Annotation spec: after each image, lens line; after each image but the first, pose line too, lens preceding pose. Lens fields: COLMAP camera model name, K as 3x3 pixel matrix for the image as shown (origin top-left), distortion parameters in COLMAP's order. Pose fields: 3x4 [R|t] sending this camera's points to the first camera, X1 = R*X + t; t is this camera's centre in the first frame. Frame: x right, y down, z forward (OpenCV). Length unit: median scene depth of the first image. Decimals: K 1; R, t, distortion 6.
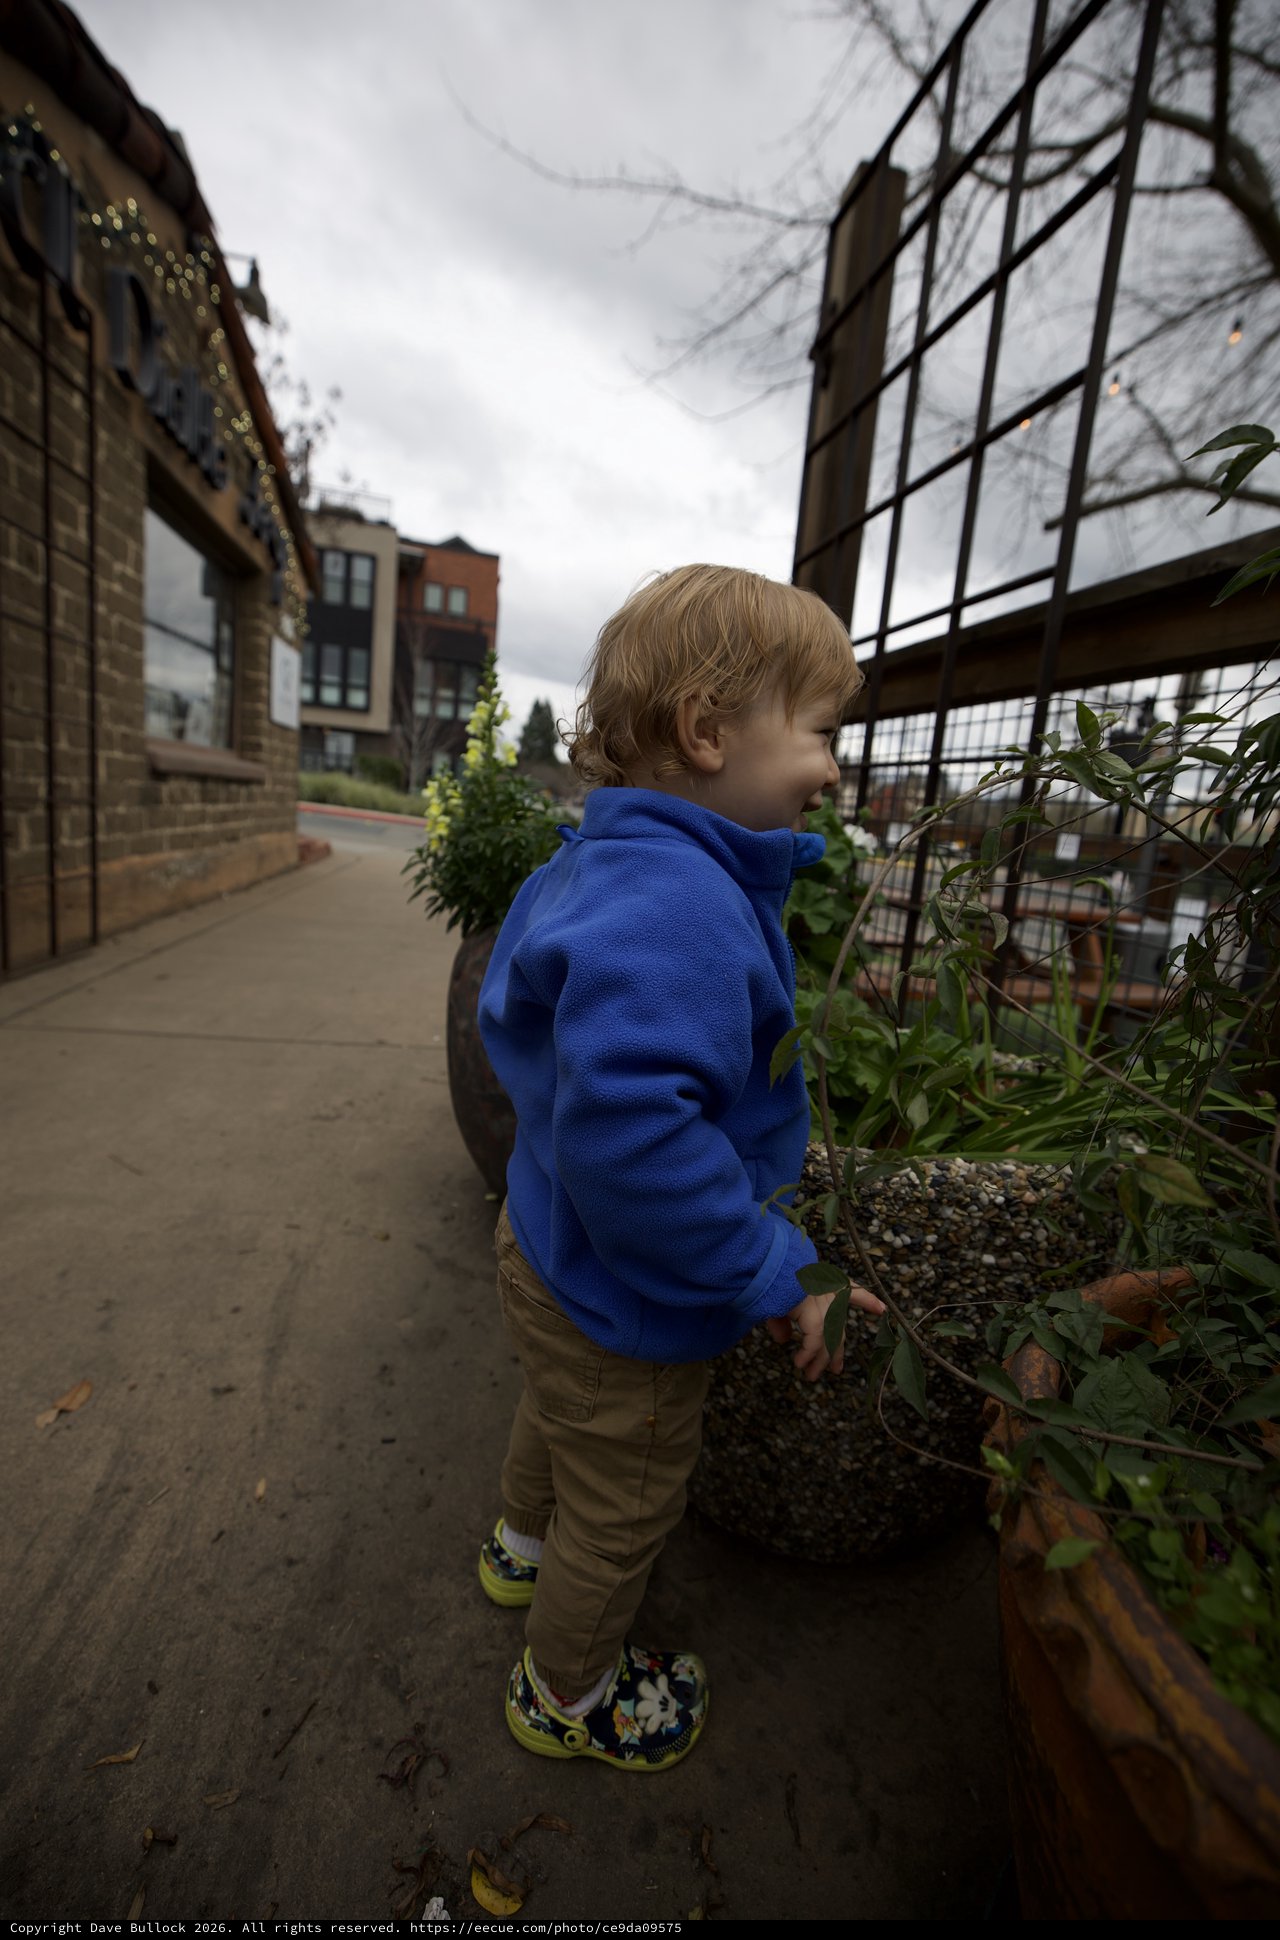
lens RADIAL K [[834.3, 0, 648.0], [0, 834.3, 961.3], [0, 0, 1]] dist [-0.051663, 0.015710]
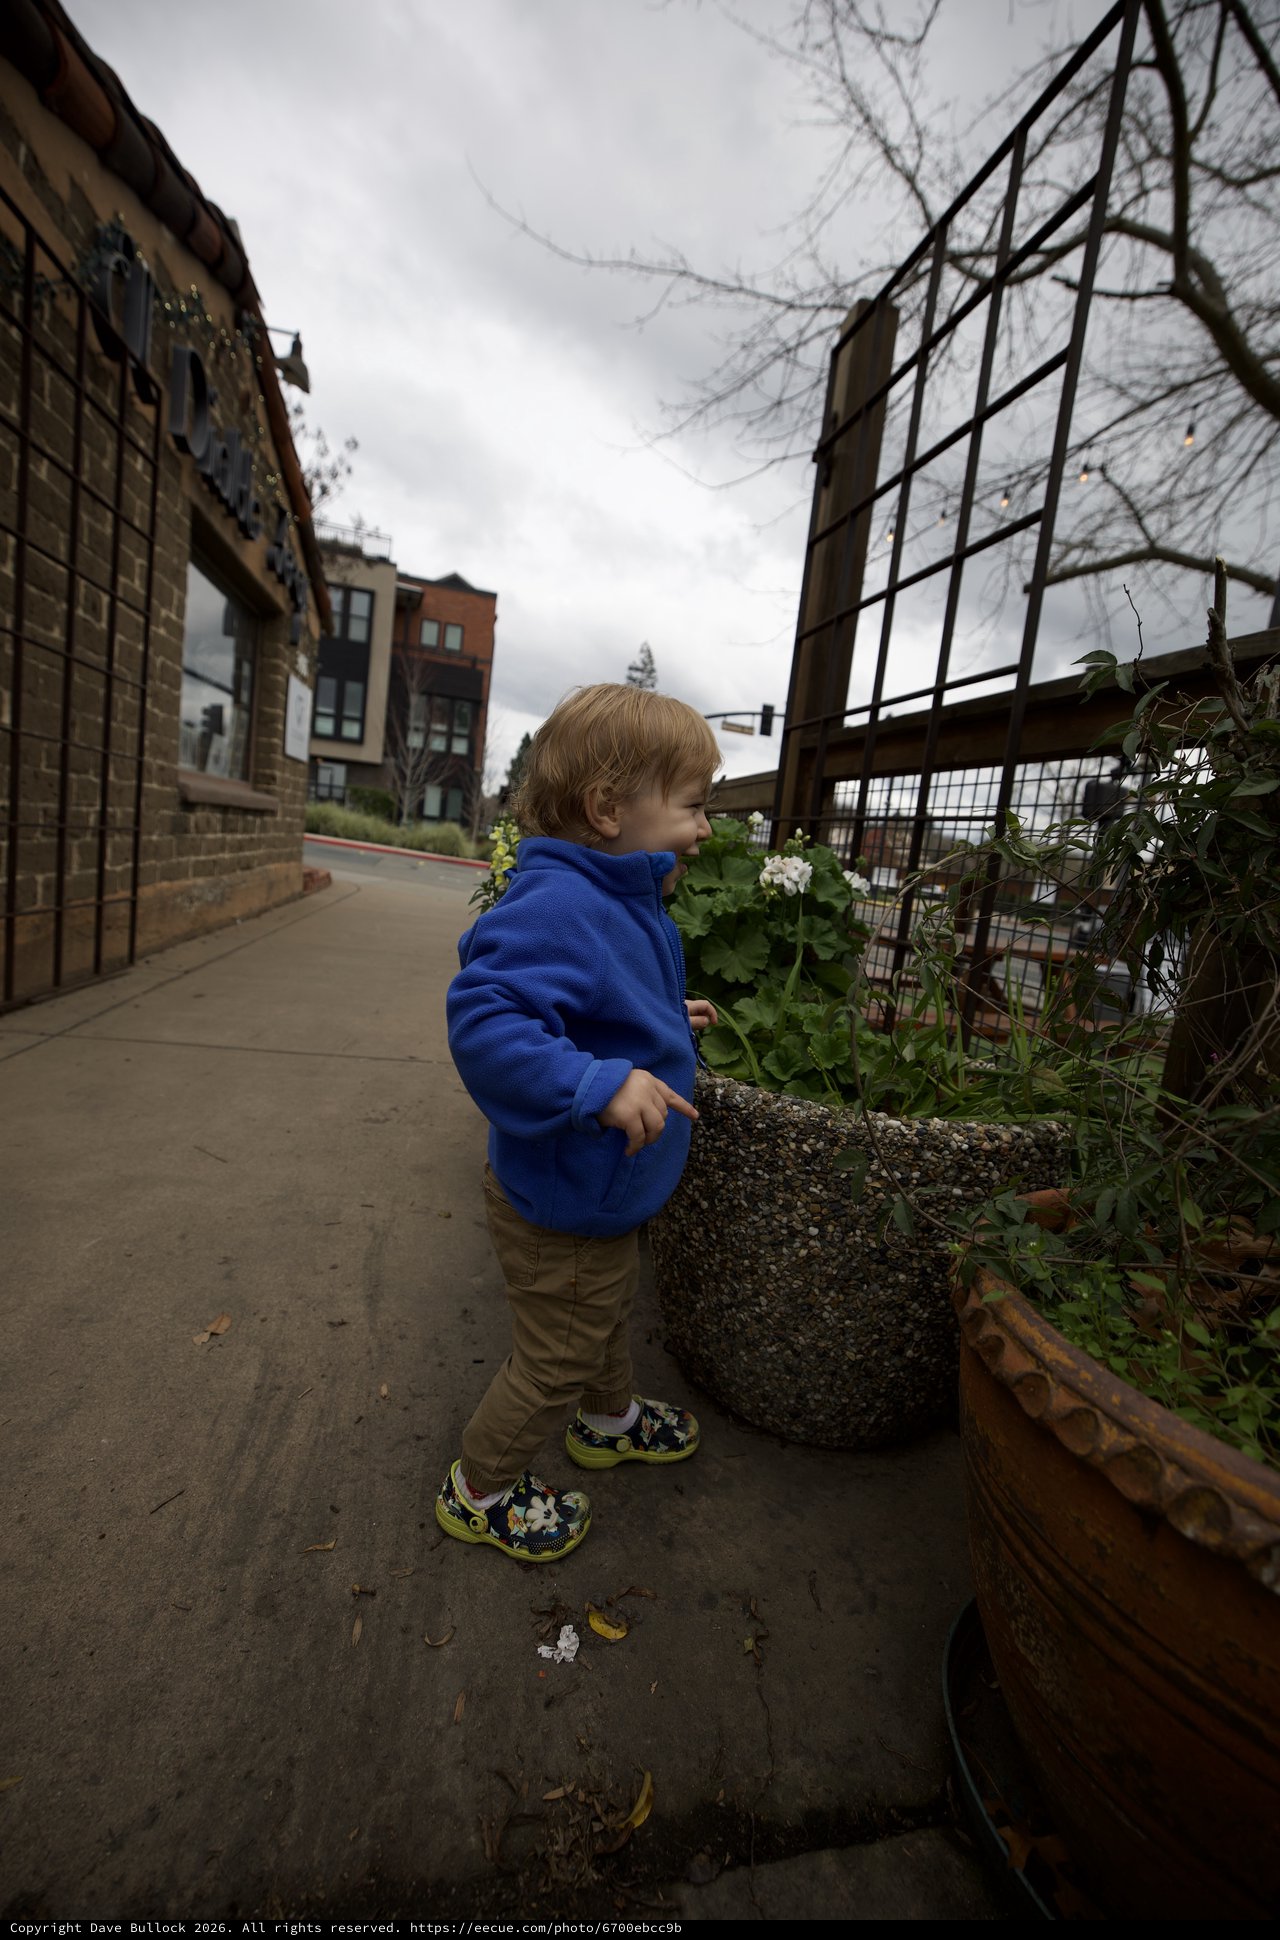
lens RADIAL K [[838.4, 0, 649.7], [0, 838.4, 961.9], [0, 0, 1]] dist [-0.053269, 0.018504]
pose [[0.999608, 0.019050, 0.020511, -0.036772], [-0.018169, 0.998939, -0.042310, 0.012441], [-0.021295, 0.041921, 0.998894, -0.105795]]
